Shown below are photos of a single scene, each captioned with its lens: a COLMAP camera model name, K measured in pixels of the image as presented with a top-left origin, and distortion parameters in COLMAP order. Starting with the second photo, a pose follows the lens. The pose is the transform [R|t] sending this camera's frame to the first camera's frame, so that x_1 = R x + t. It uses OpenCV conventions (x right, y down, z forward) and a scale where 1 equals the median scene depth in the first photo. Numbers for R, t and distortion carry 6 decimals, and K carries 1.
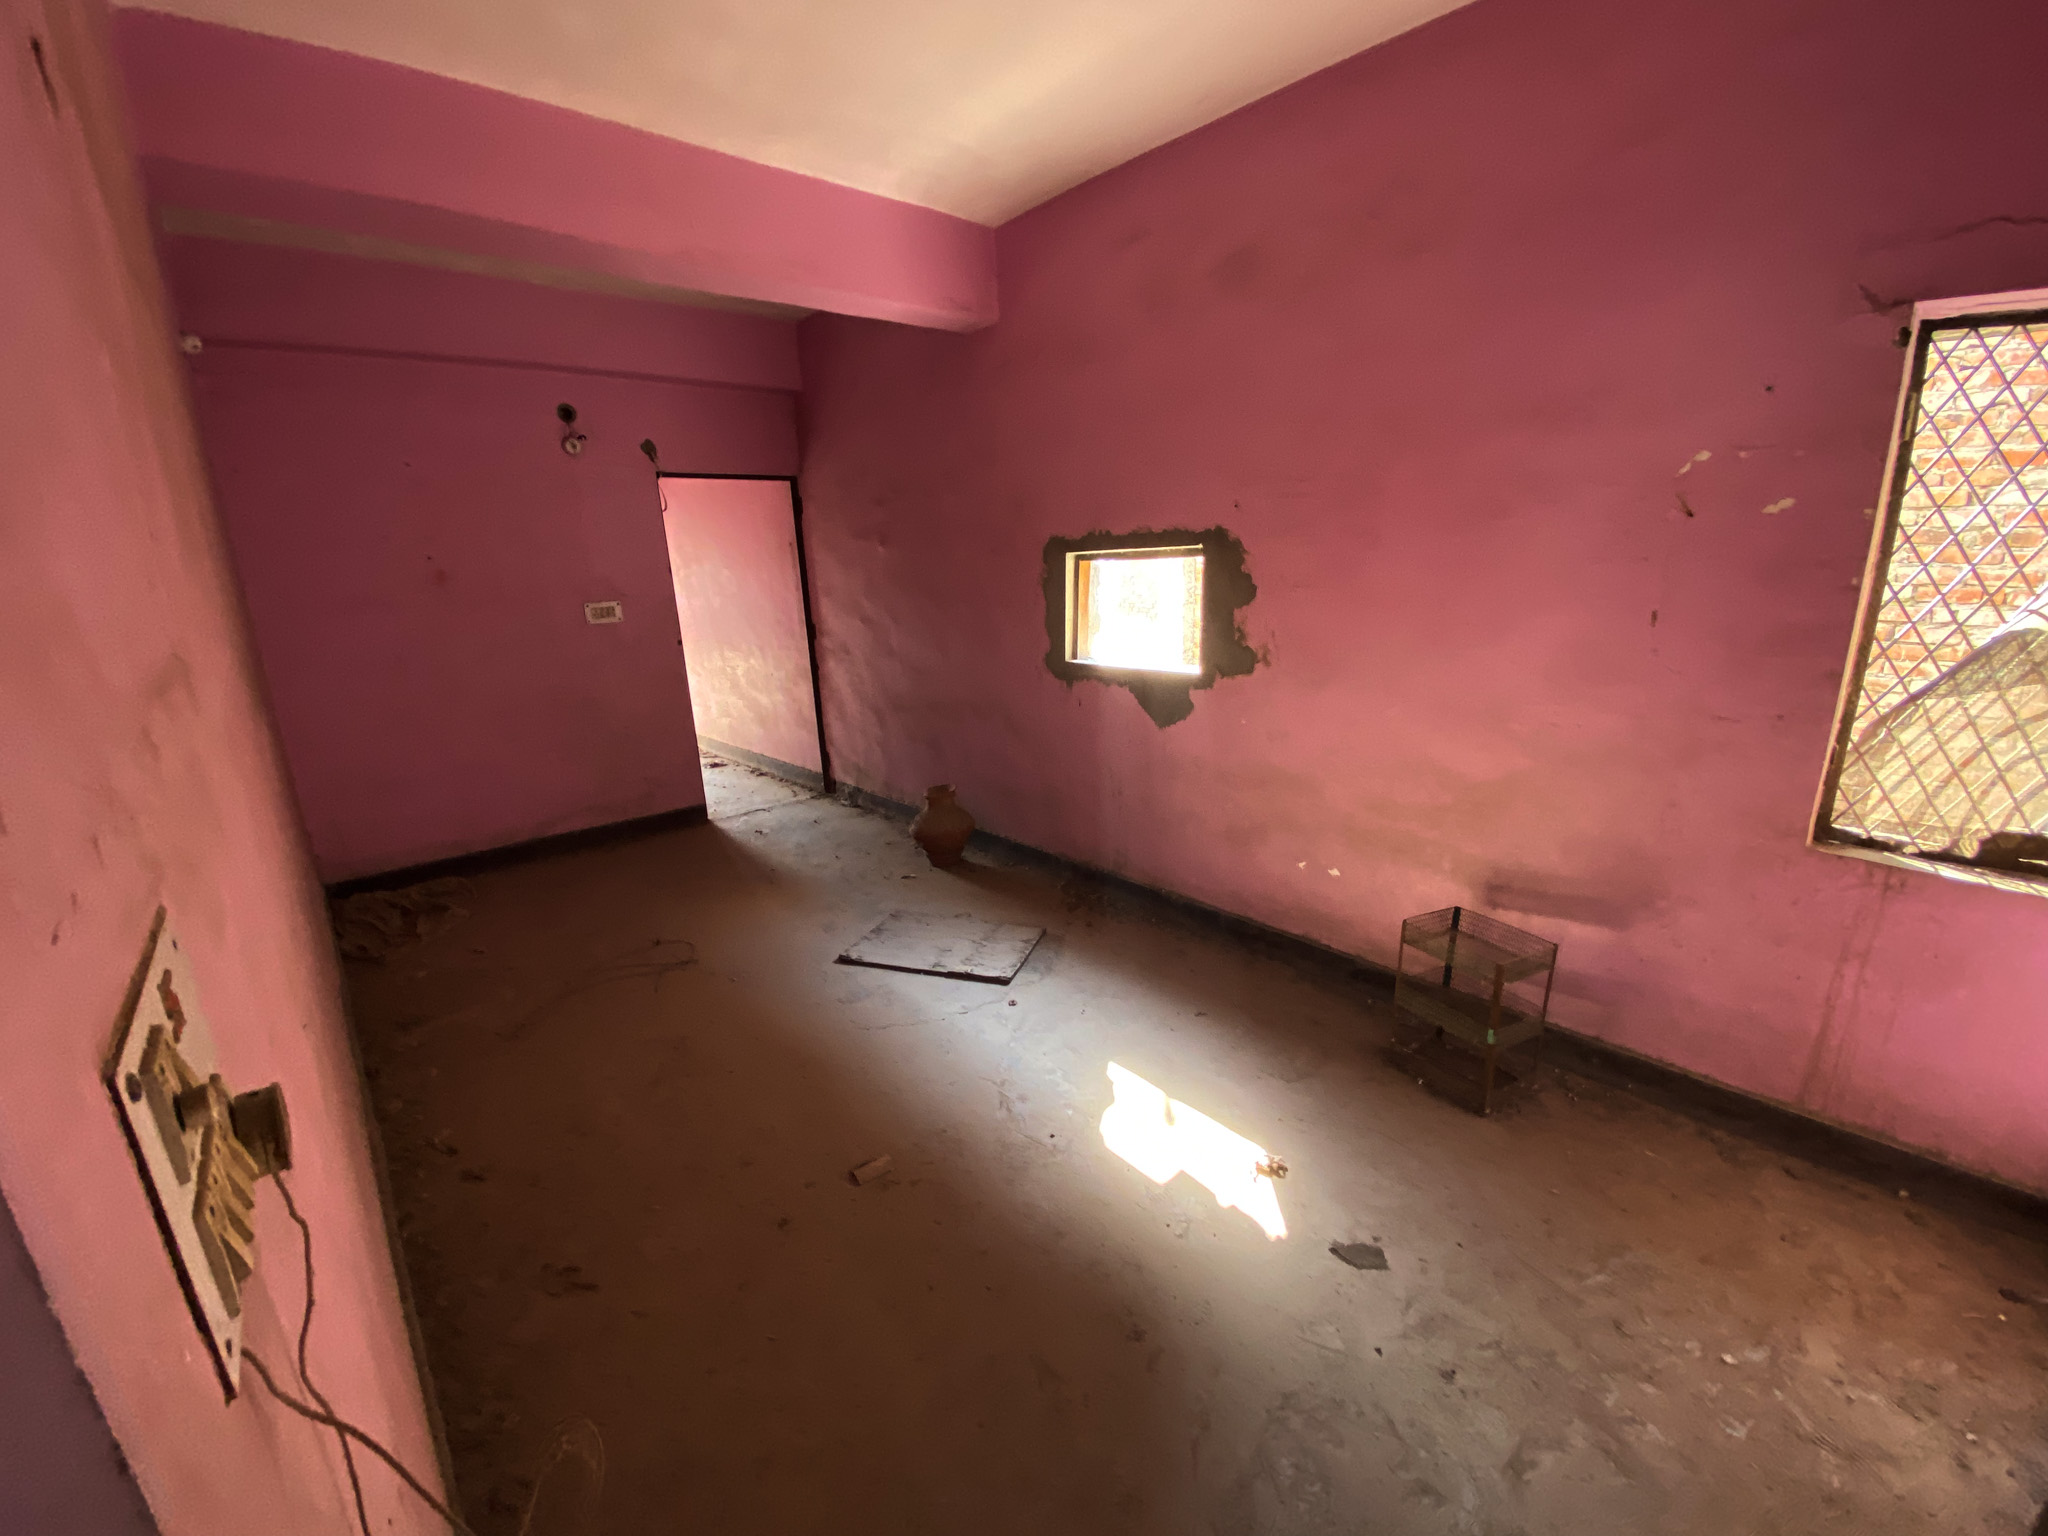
lens RADIAL K [[819.7, 0, 1016.6], [0, 819.7, 770.3], [0, 0, 1]] dist [0.040175, -0.034301]
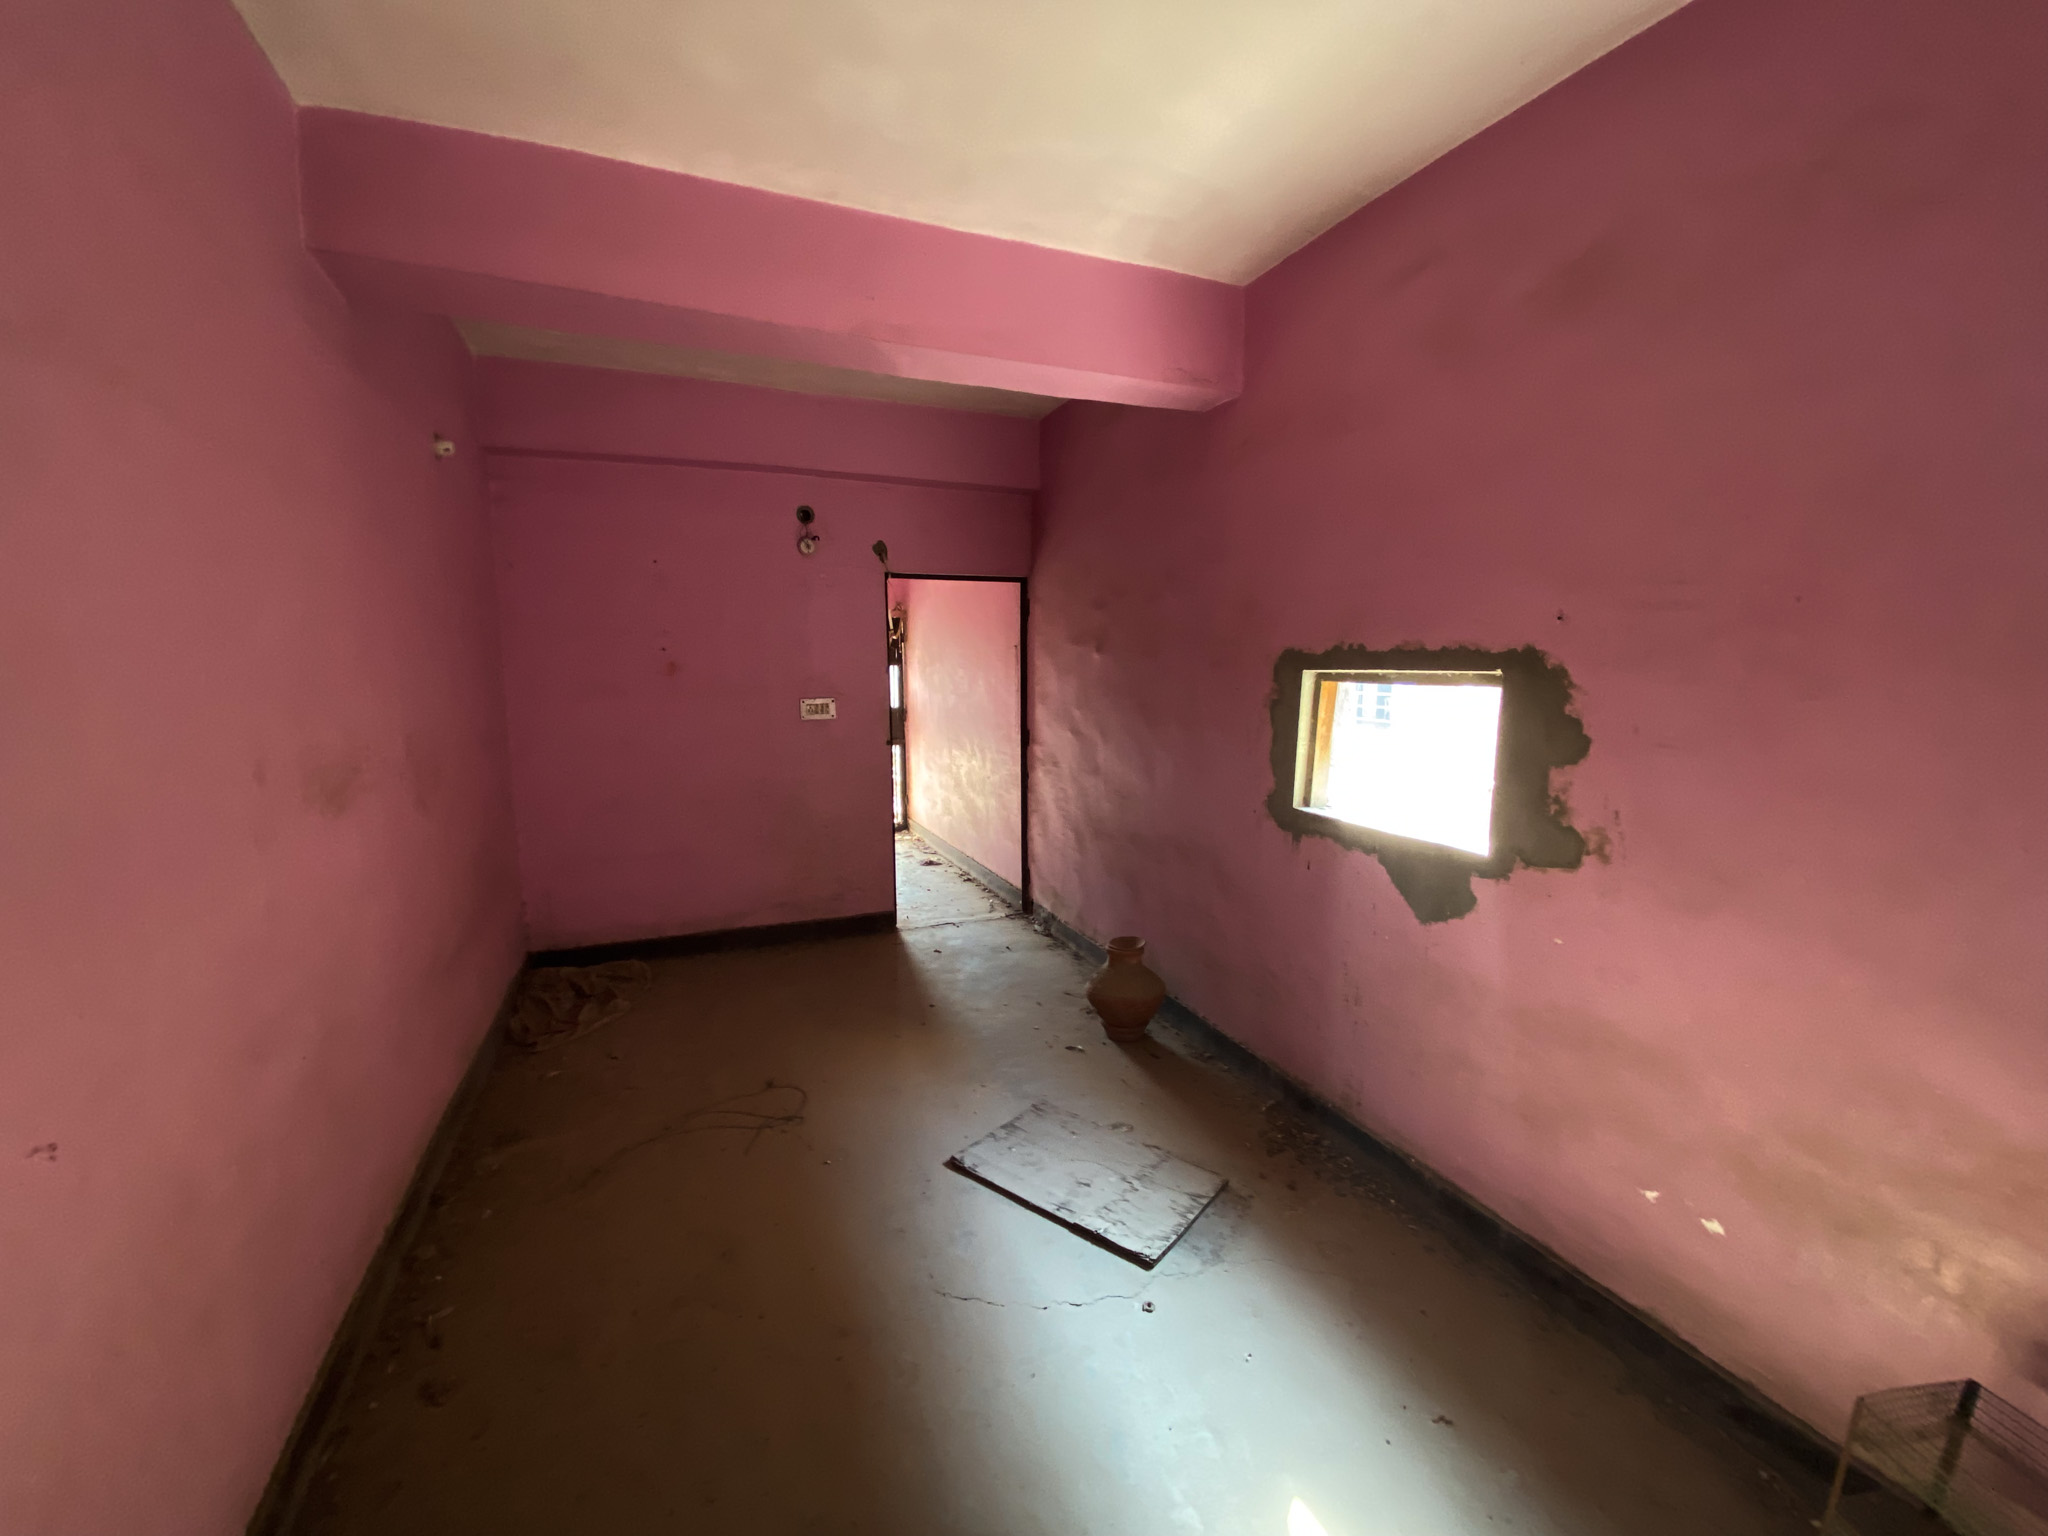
lens RADIAL K [[819.7, 0, 1016.6], [0, 819.7, 770.3], [0, 0, 1]] dist [0.040175, -0.034301]
pose [[0.945007, 0.081302, -0.316783, 0.056088], [-0.117222, 0.988454, -0.096005, -0.063748], [0.305320, 0.127860, 0.943627, 0.192152]]
